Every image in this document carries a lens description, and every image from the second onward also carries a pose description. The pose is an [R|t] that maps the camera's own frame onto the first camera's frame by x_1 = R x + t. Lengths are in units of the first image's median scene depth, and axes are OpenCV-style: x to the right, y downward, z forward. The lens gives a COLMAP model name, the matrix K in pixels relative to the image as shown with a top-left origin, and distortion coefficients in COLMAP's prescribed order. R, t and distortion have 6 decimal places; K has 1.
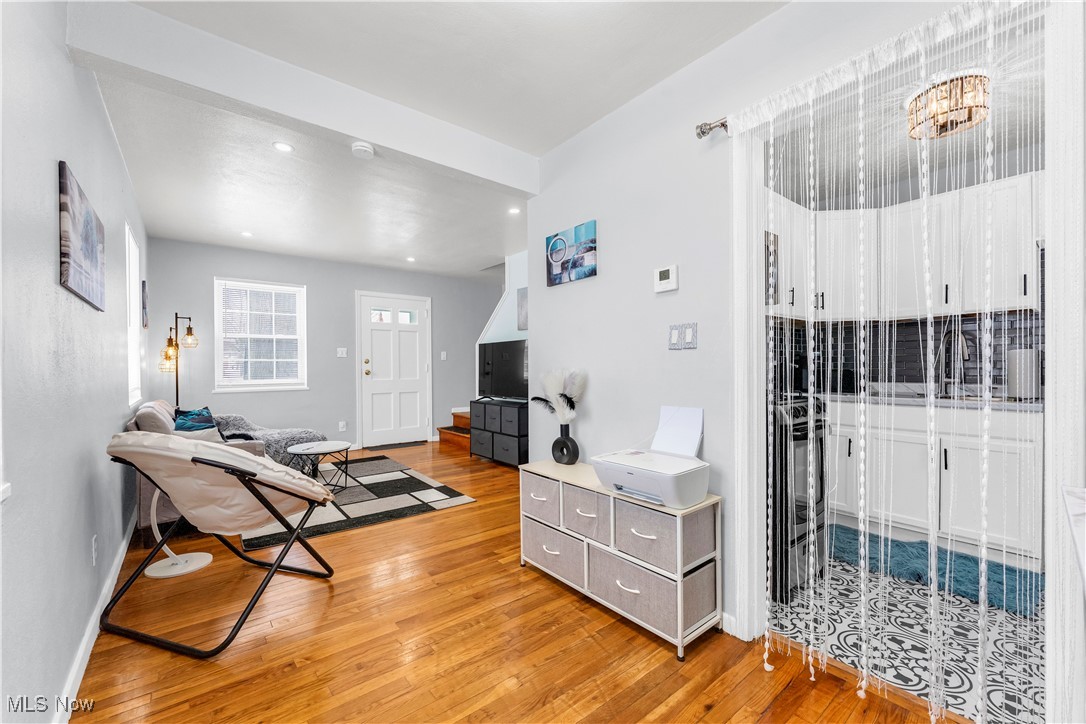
lens RADIAL K [[437.9, 0, 535.6], [0, 437.9, 371.0], [0, 0, 1]] dist [0.000939, -0.000779]
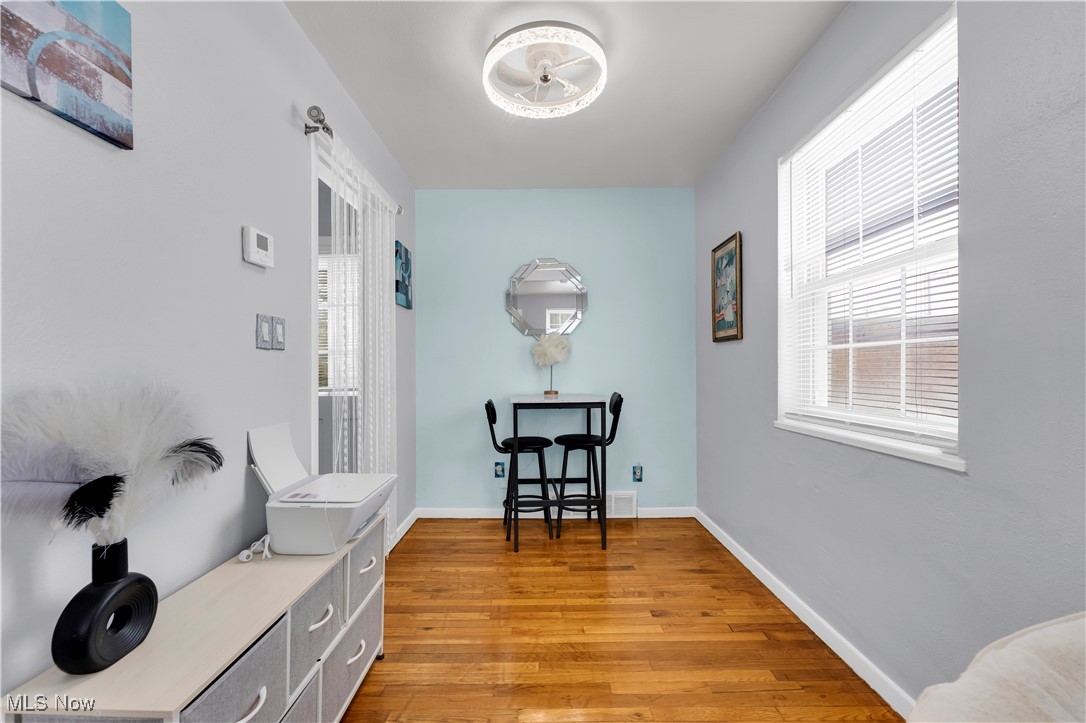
lens RADIAL K [[437.9, 0, 536.8], [0, 437.9, 370.1], [0, 0, 1]] dist [0.000939, -0.000779]
pose [[-0.775702, 0.008420, 0.631043, -0.202279], [0.013252, 0.999908, 0.002948, -0.003846], [-0.630960, 0.010650, -0.775742, 0.521022]]
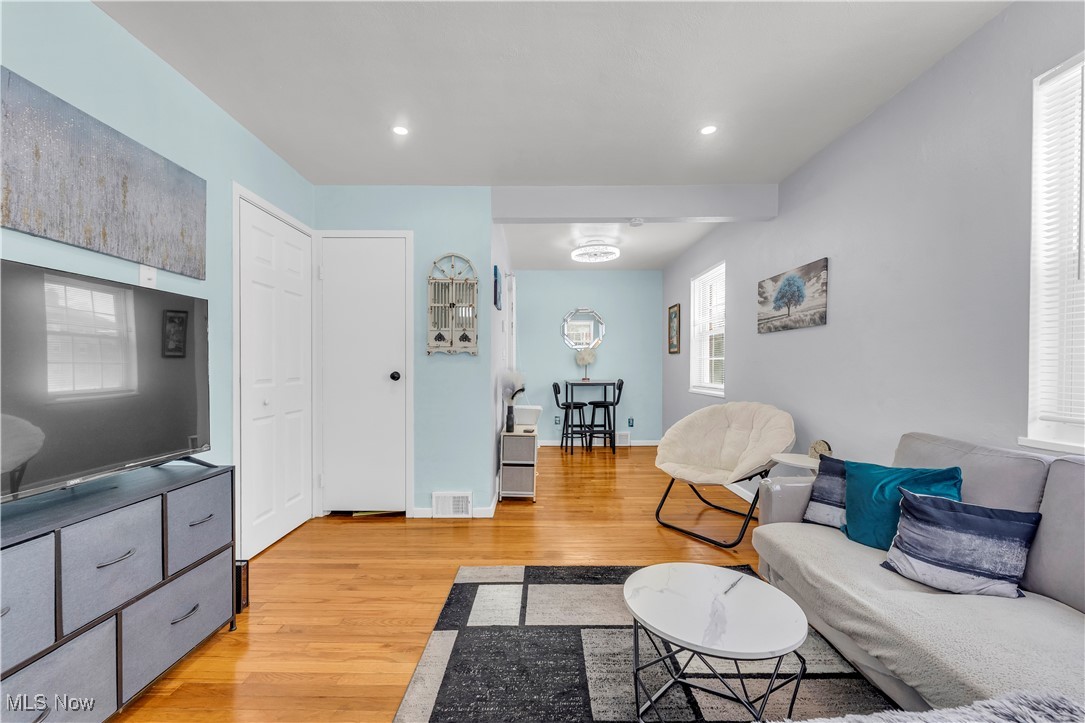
lens RADIAL K [[437.5, 0, 539.3], [0, 437.5, 367.9], [0, 0, 1]] dist [0.000939, -0.000779]
pose [[-0.785112, 0.002111, 0.619350, -0.464252], [0.008135, 0.999943, 0.006904, -0.009002], [-0.619300, 0.010459, -0.785084, 1.043219]]
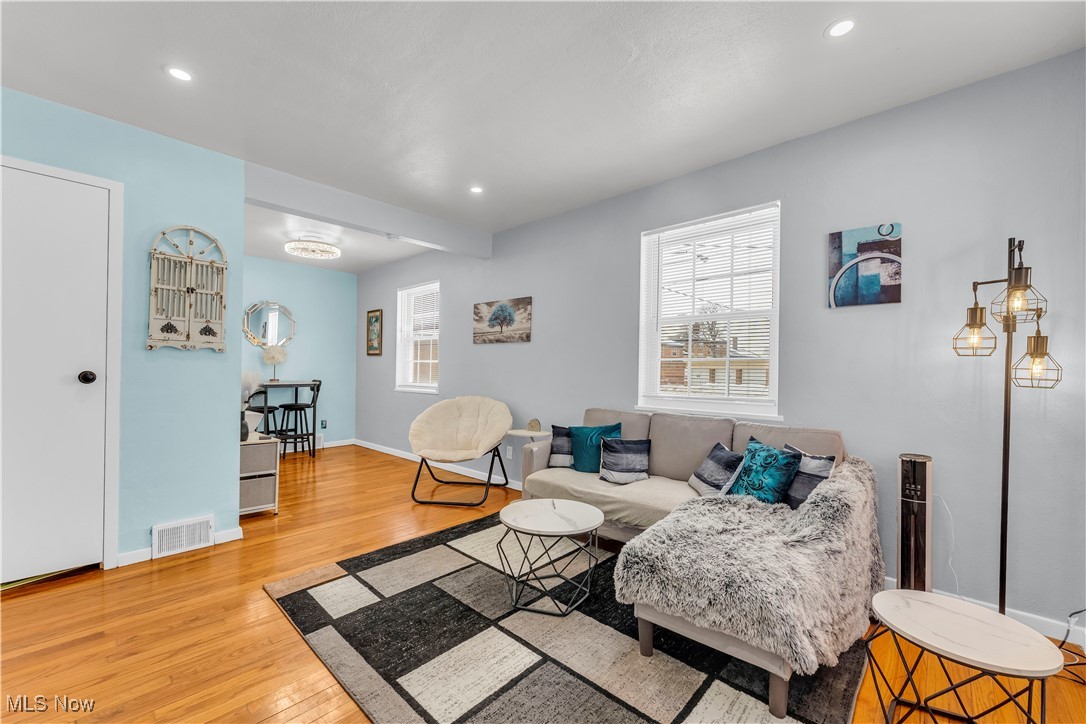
lens RADIAL K [[437.9, 0, 533.2], [0, 437.9, 366.7], [0, 0, 1]] dist [0.000939, -0.000779]
pose [[-0.989360, -0.009594, -0.145170, -0.299131], [-0.009928, 0.999949, 0.001579, -0.010782], [0.145148, 0.003004, -0.989405, 1.195240]]
